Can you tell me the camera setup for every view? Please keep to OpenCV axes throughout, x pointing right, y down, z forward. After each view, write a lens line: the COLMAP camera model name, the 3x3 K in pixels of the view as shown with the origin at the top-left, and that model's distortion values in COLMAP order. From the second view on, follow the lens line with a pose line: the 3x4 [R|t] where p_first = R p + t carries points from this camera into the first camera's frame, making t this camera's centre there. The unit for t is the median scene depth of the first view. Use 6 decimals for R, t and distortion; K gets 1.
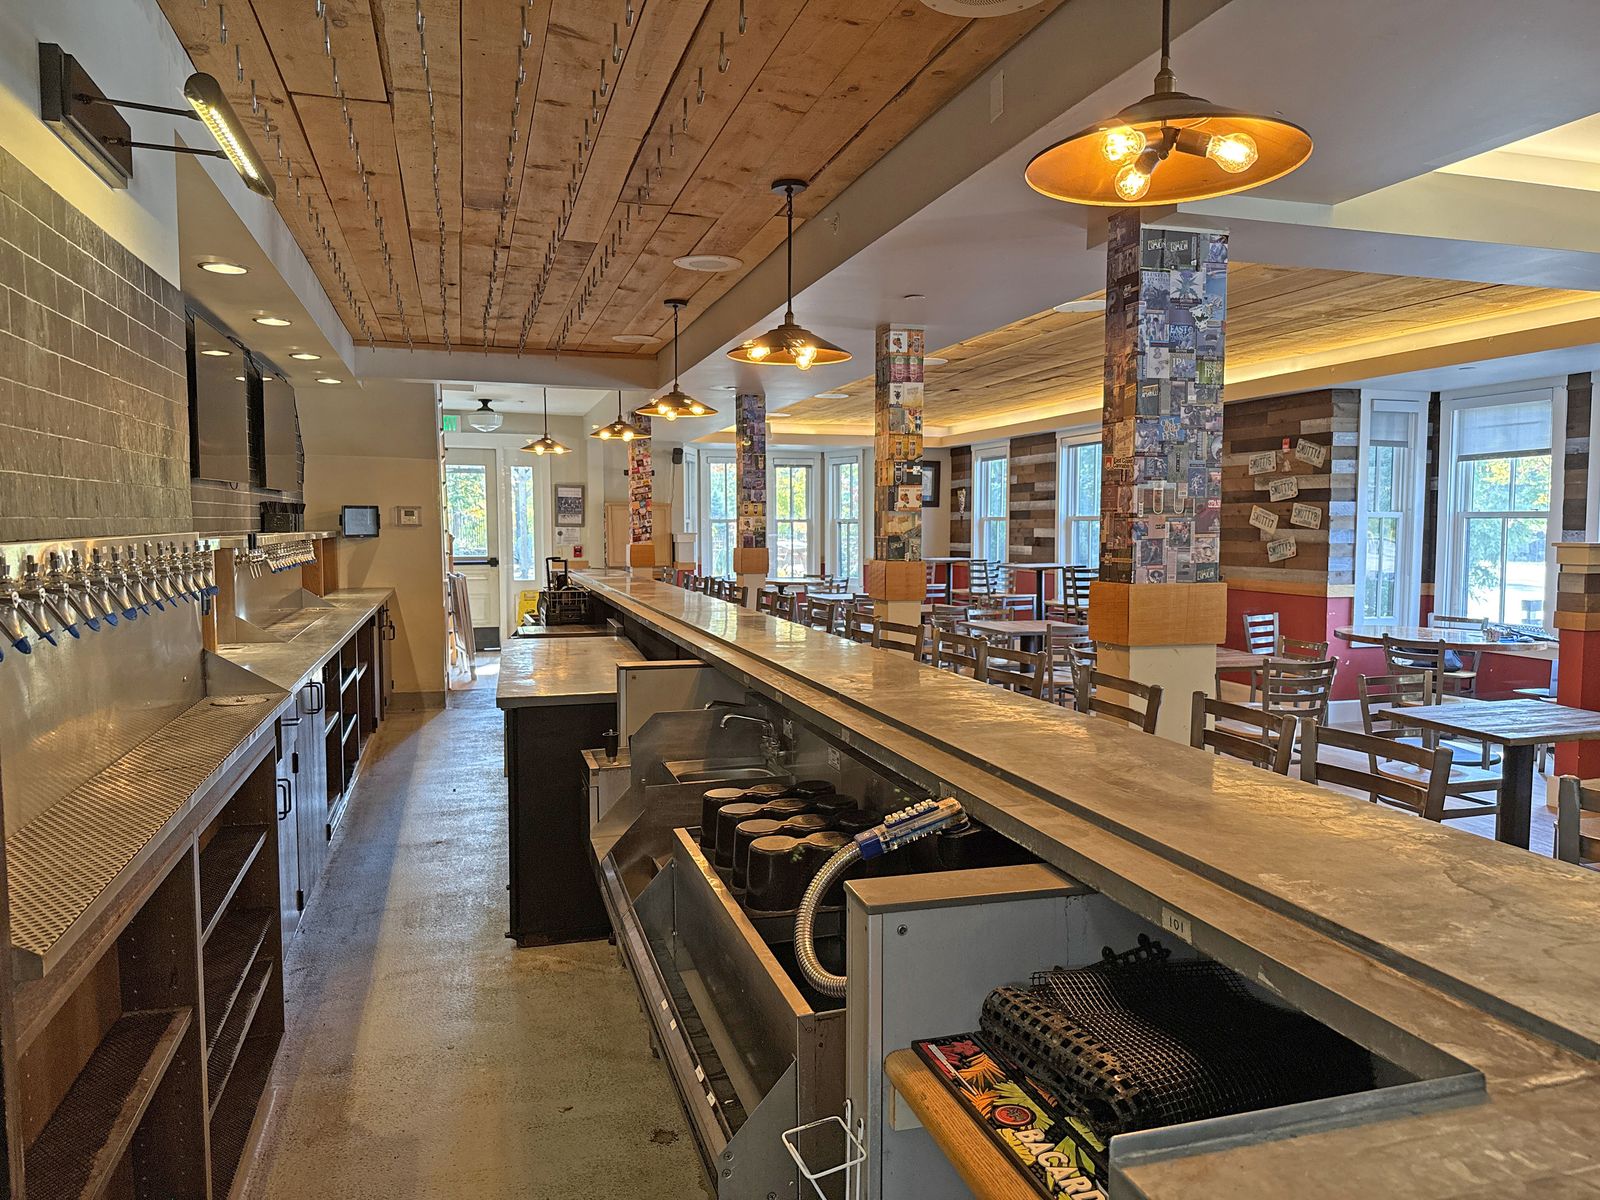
lens RADIAL K [[1124.4, 0, 812.2], [0, 1124.4, 589.7], [0, 0, 1]] dist [0.058104, -0.004236]
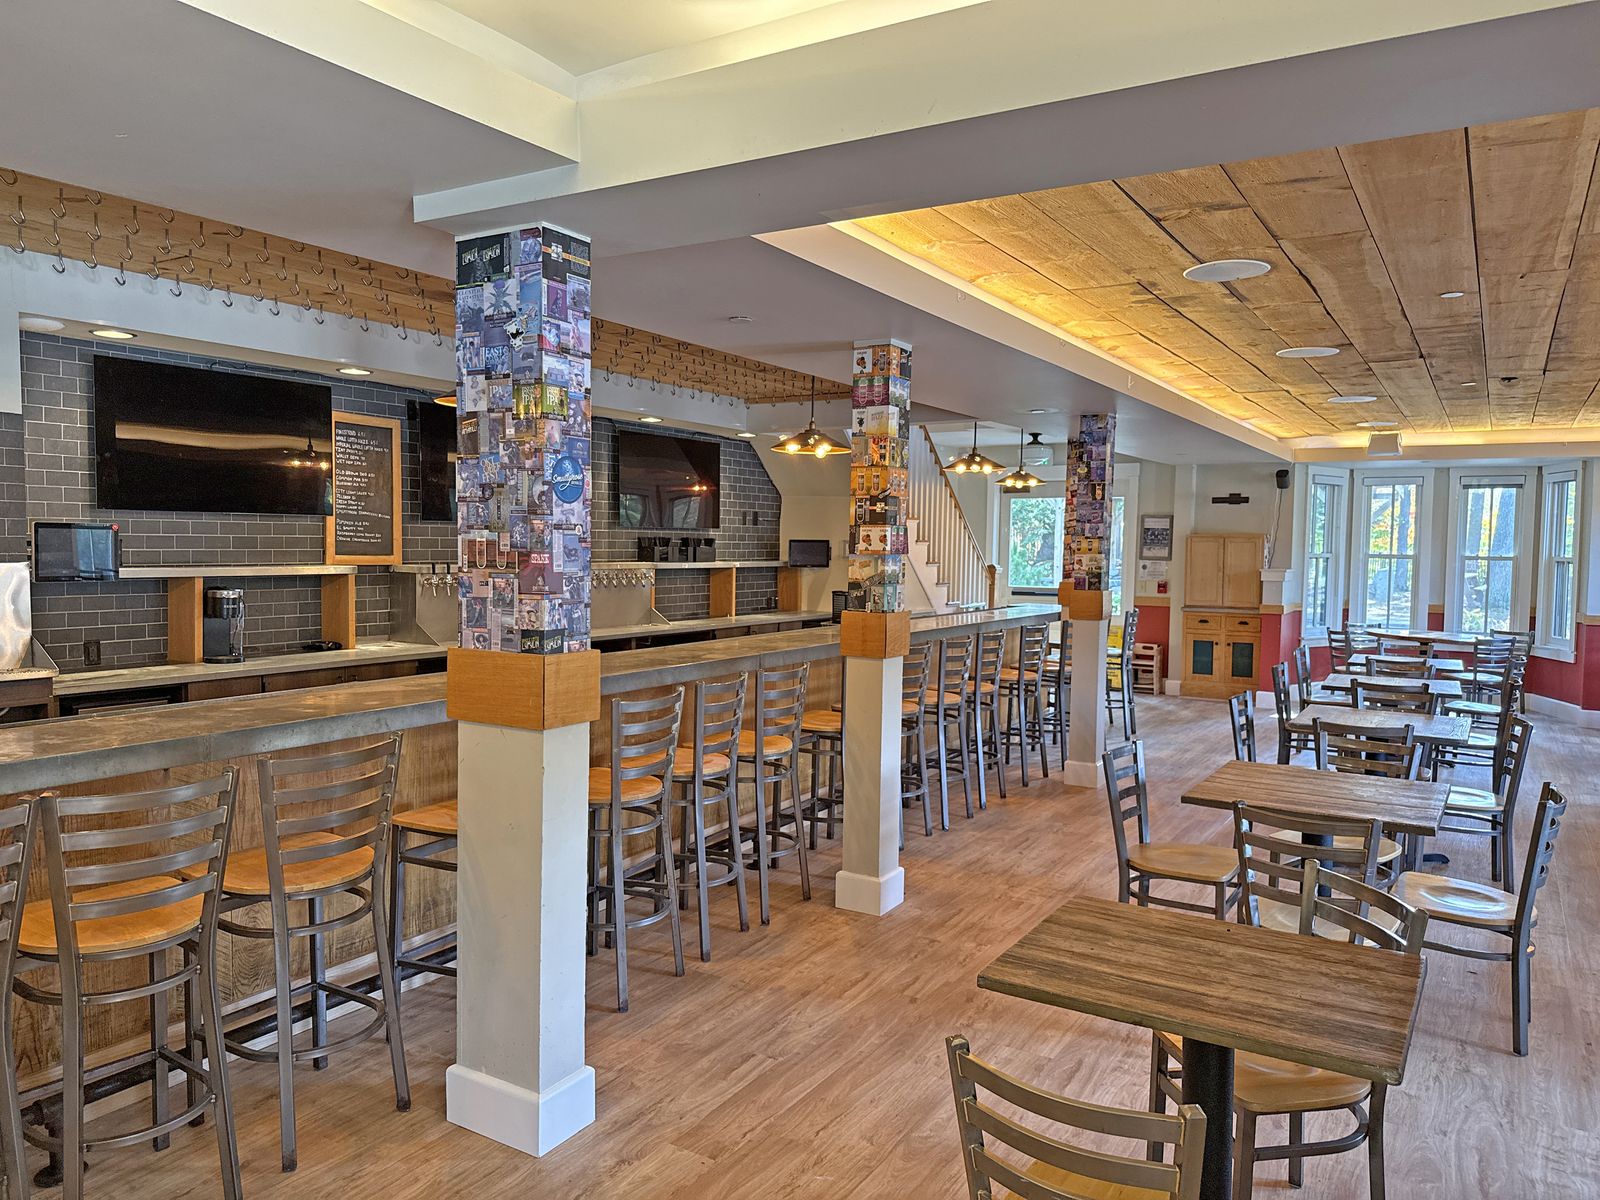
lens RADIAL K [[1124.4, 0, 810.9], [0, 1124.4, 614.3], [0, 0, 1]] dist [0.058104, -0.004236]
pose [[0.661965, 0.059204, -0.747193, 1.106898], [-0.059428, 0.997883, 0.026418, -0.069431], [0.747175, 0.026917, 0.664082, 0.612792]]
